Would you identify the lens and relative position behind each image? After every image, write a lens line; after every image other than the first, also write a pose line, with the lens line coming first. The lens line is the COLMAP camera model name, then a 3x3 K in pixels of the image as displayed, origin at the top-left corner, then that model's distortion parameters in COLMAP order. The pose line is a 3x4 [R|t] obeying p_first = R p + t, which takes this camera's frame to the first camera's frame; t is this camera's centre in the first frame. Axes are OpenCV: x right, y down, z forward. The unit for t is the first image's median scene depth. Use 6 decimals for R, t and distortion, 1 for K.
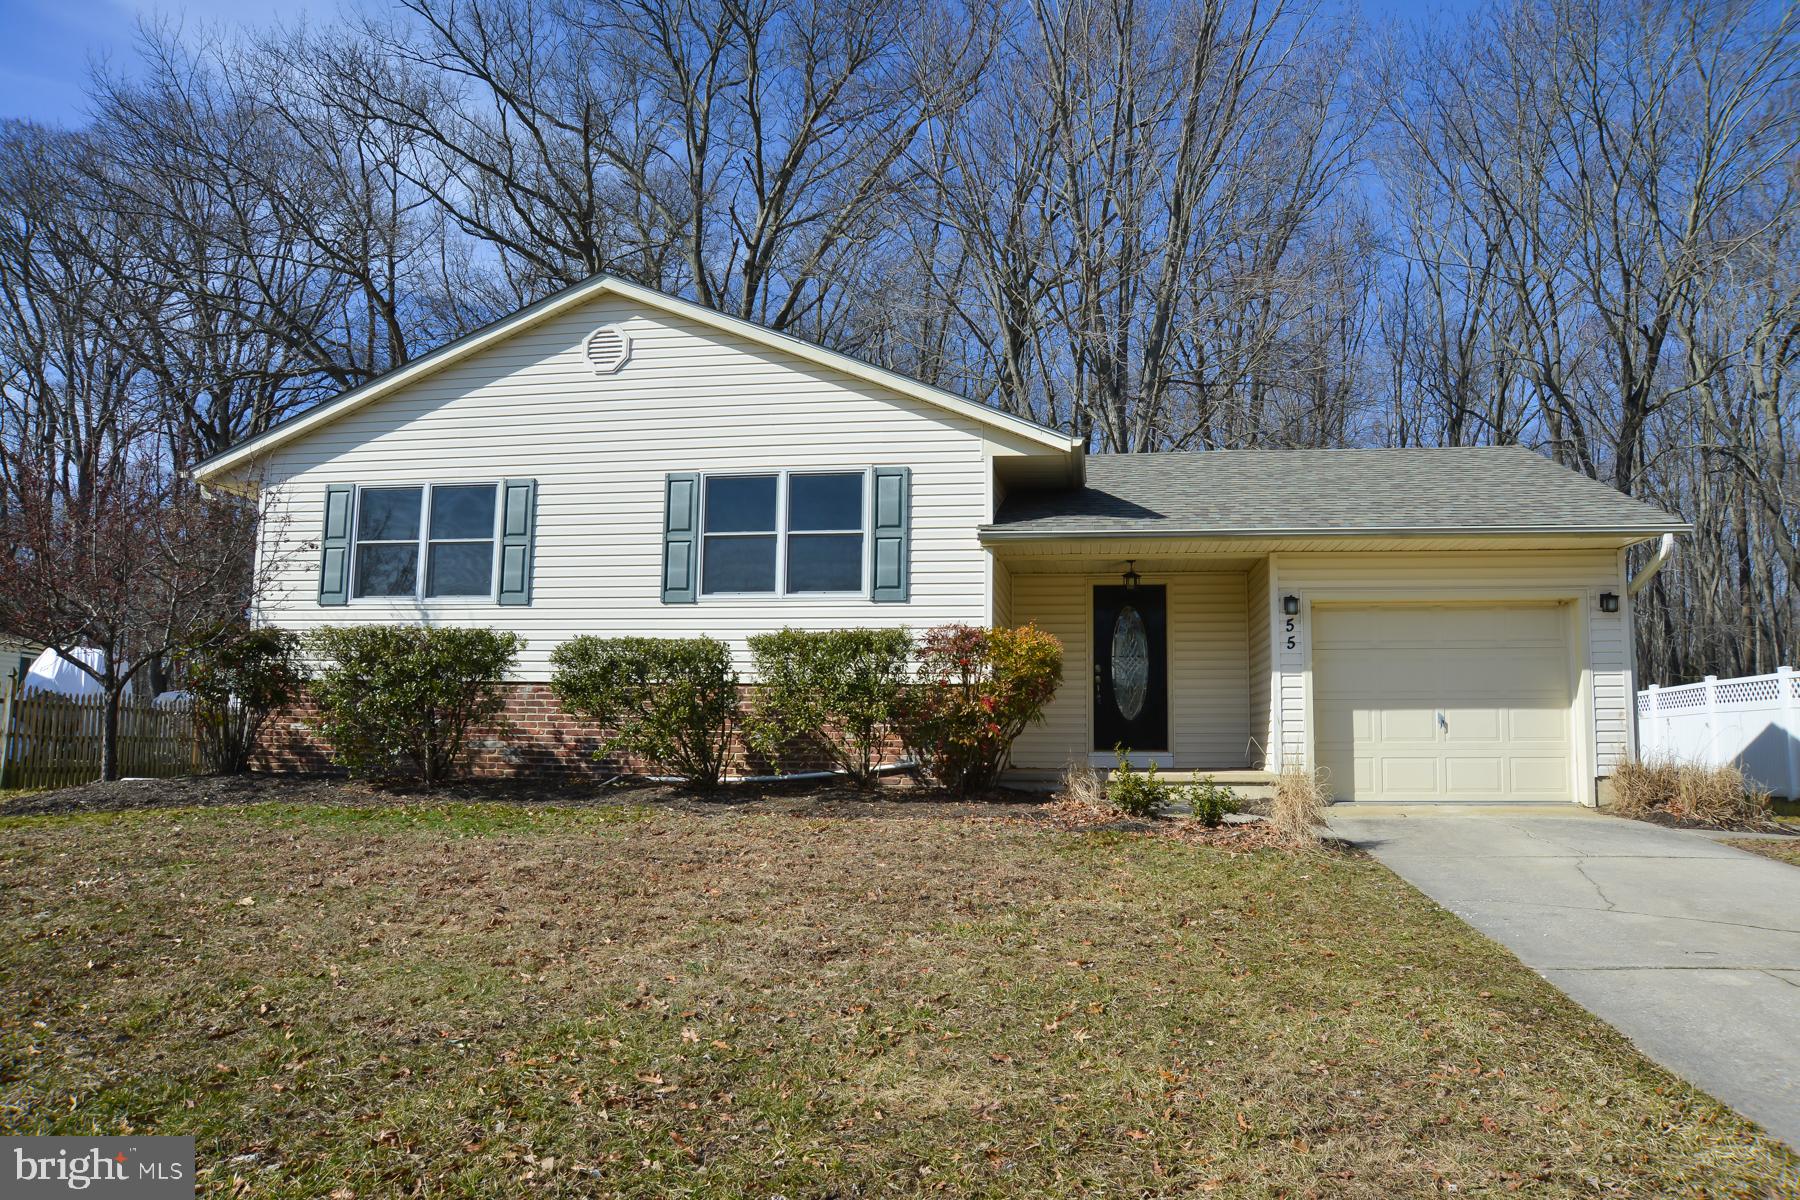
lens RADIAL K [[1189.7, 0, 894.8], [0, 1189.7, 600.7], [0, 0, 1]] dist [-0.072461, 0.003002]
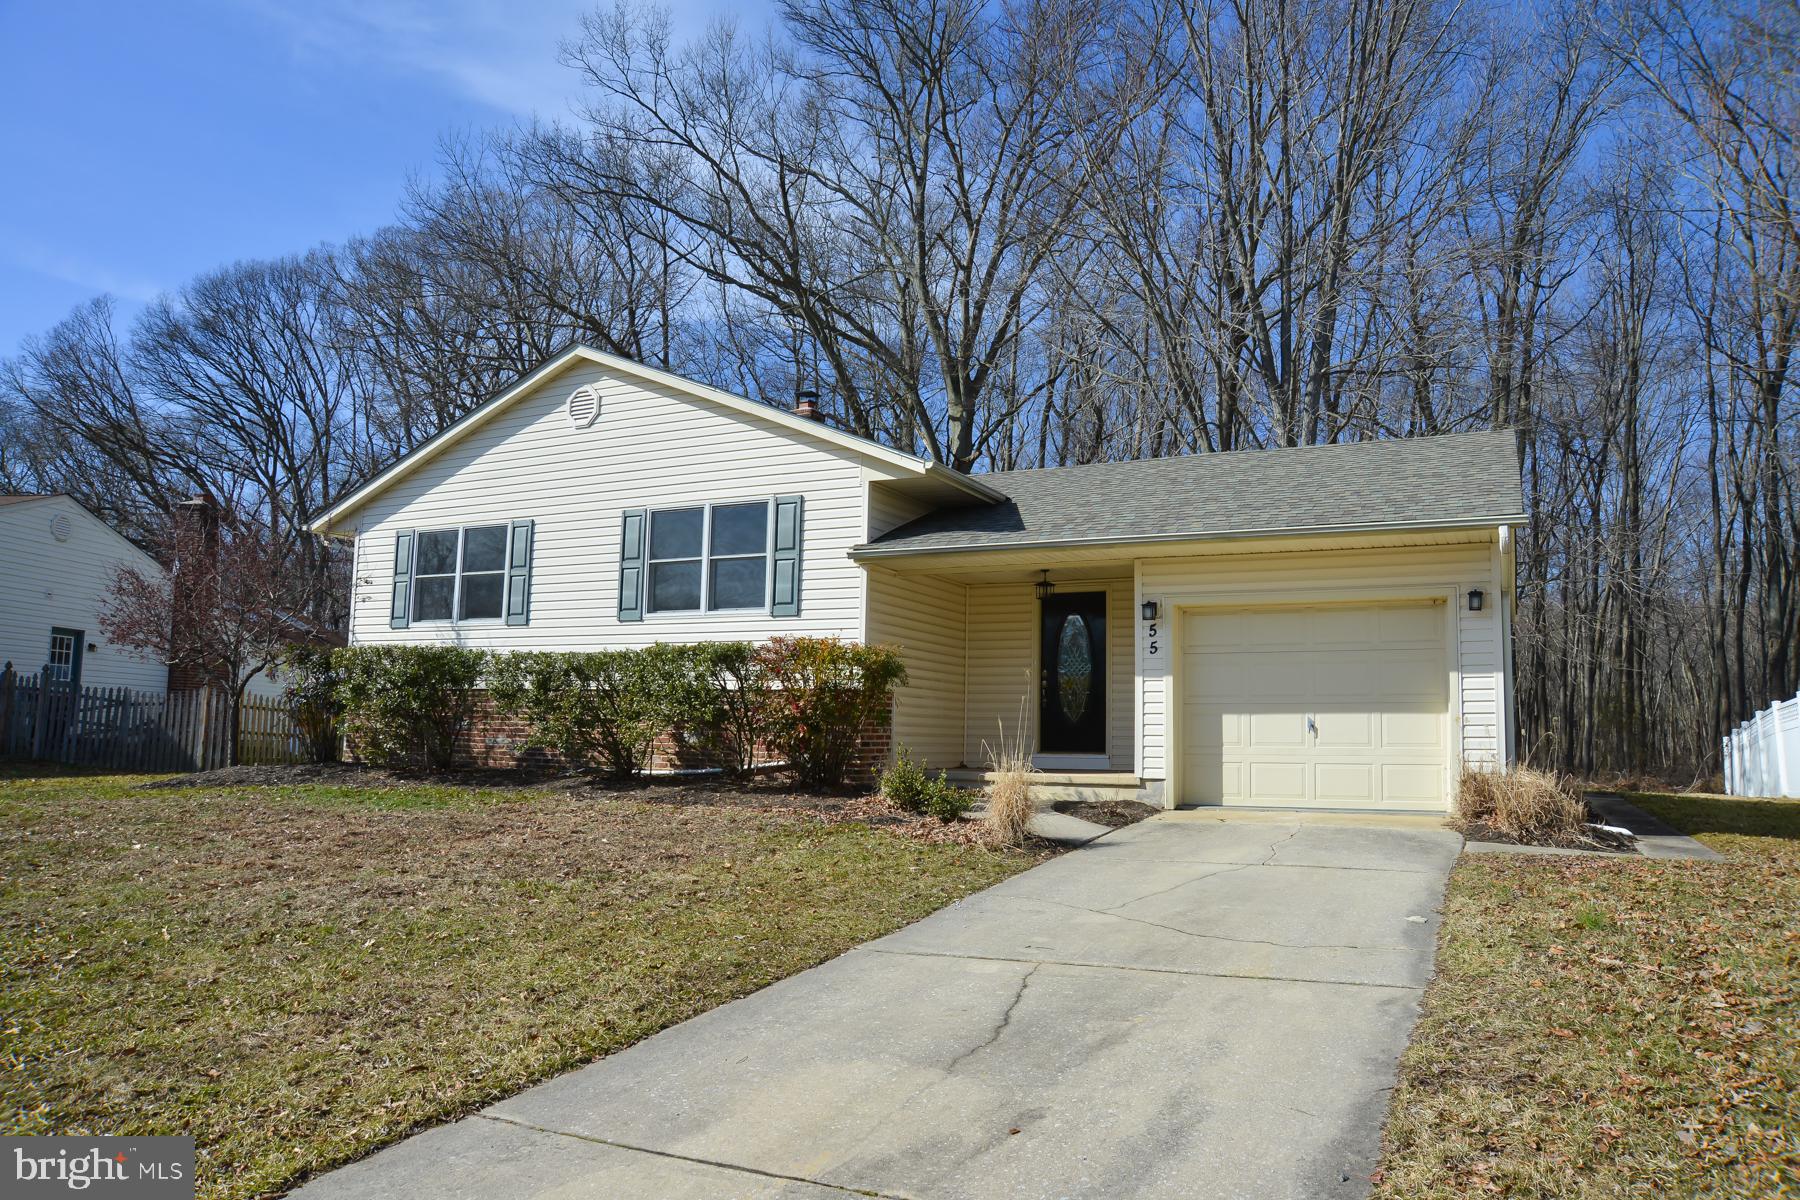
lens RADIAL K [[1189.7, 0, 888.7], [0, 1189.7, 604.6], [0, 0, 1]] dist [-0.072461, 0.003002]
pose [[0.953940, -0.025996, -0.298868, 0.409586], [0.026530, 0.999645, -0.002272, -0.004860], [0.298822, -0.005762, 0.954292, -0.038747]]
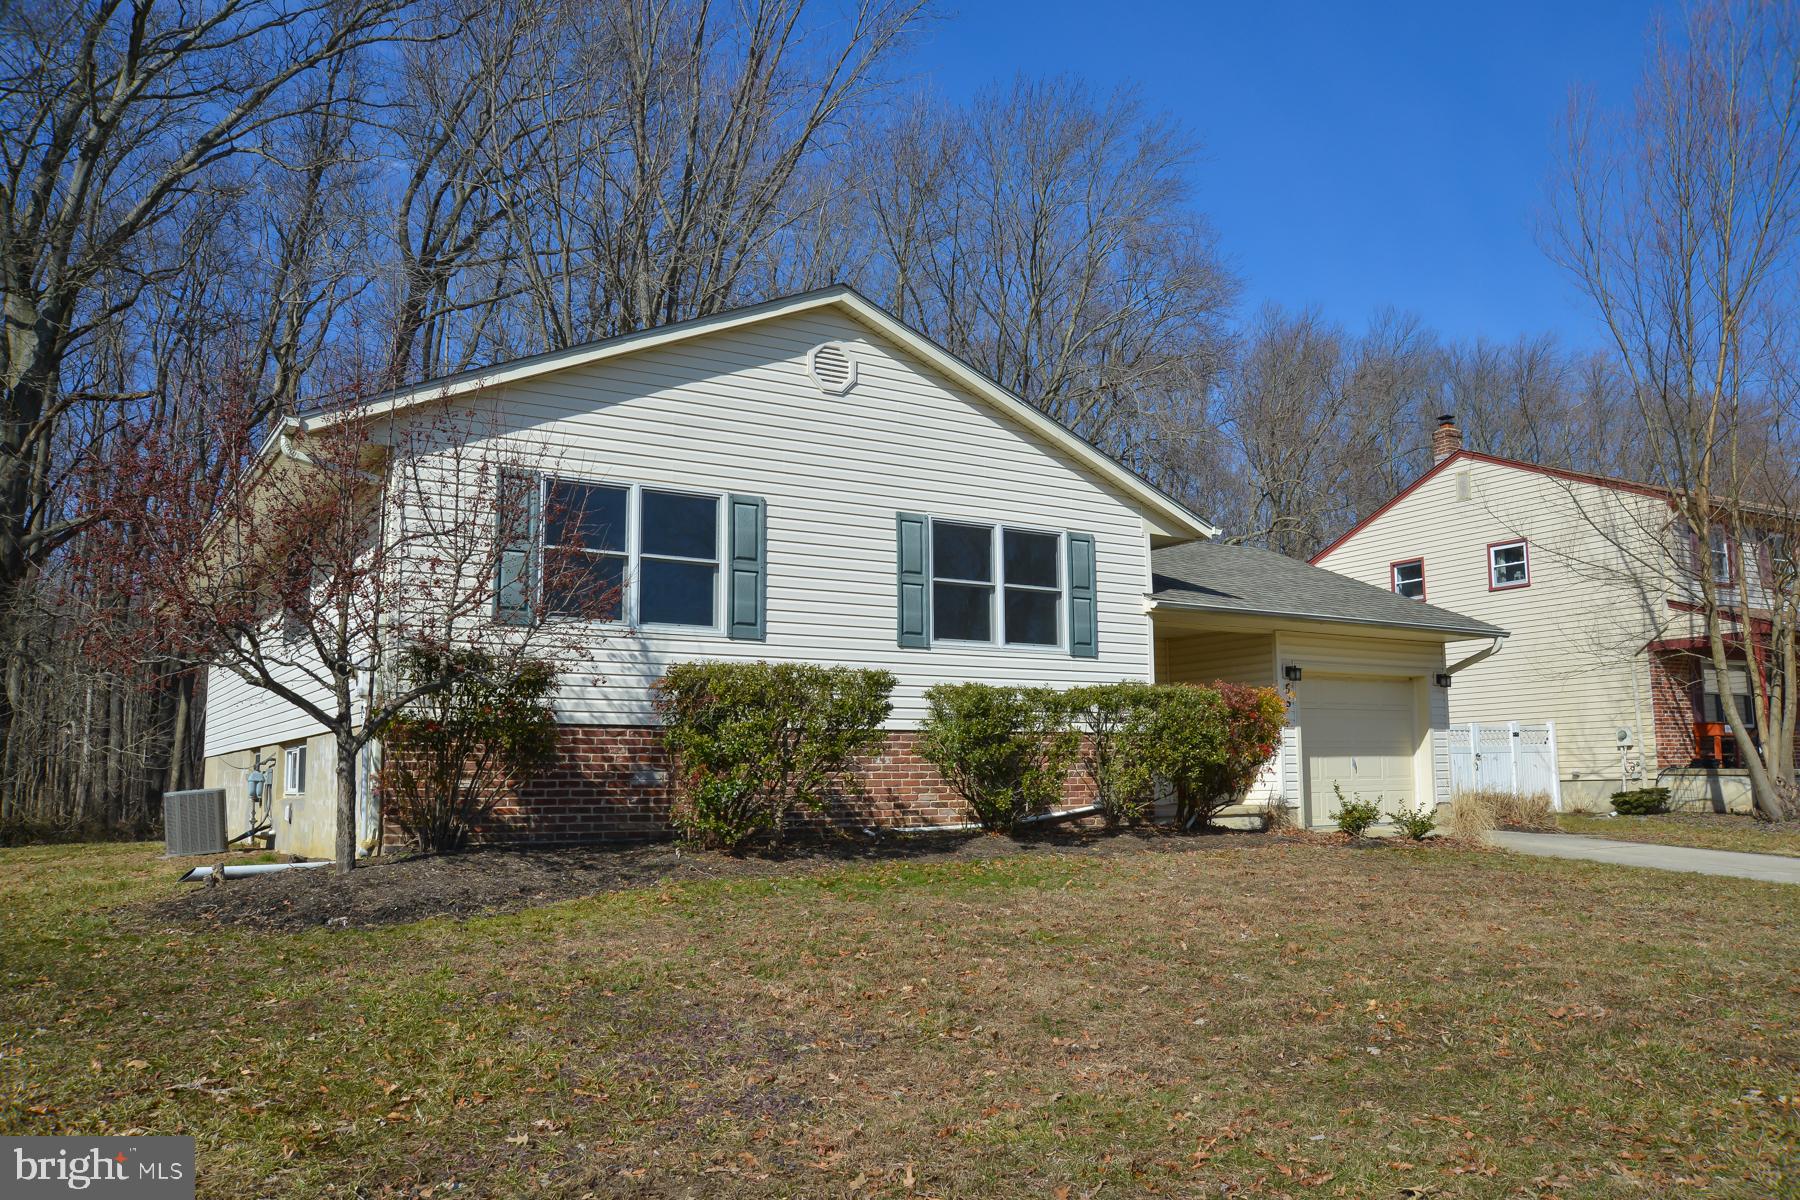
lens RADIAL K [[1391.1, 0, 894.4], [0, 1391.1, 596.2], [0, 0, 1]] dist [-0.000003, 0.000353]
pose [[0.742777, 0.071767, 0.665682, -0.952607], [-0.059390, 0.997382, -0.041259, 0.007900], [-0.666900, -0.008888, 0.745094, 0.161037]]
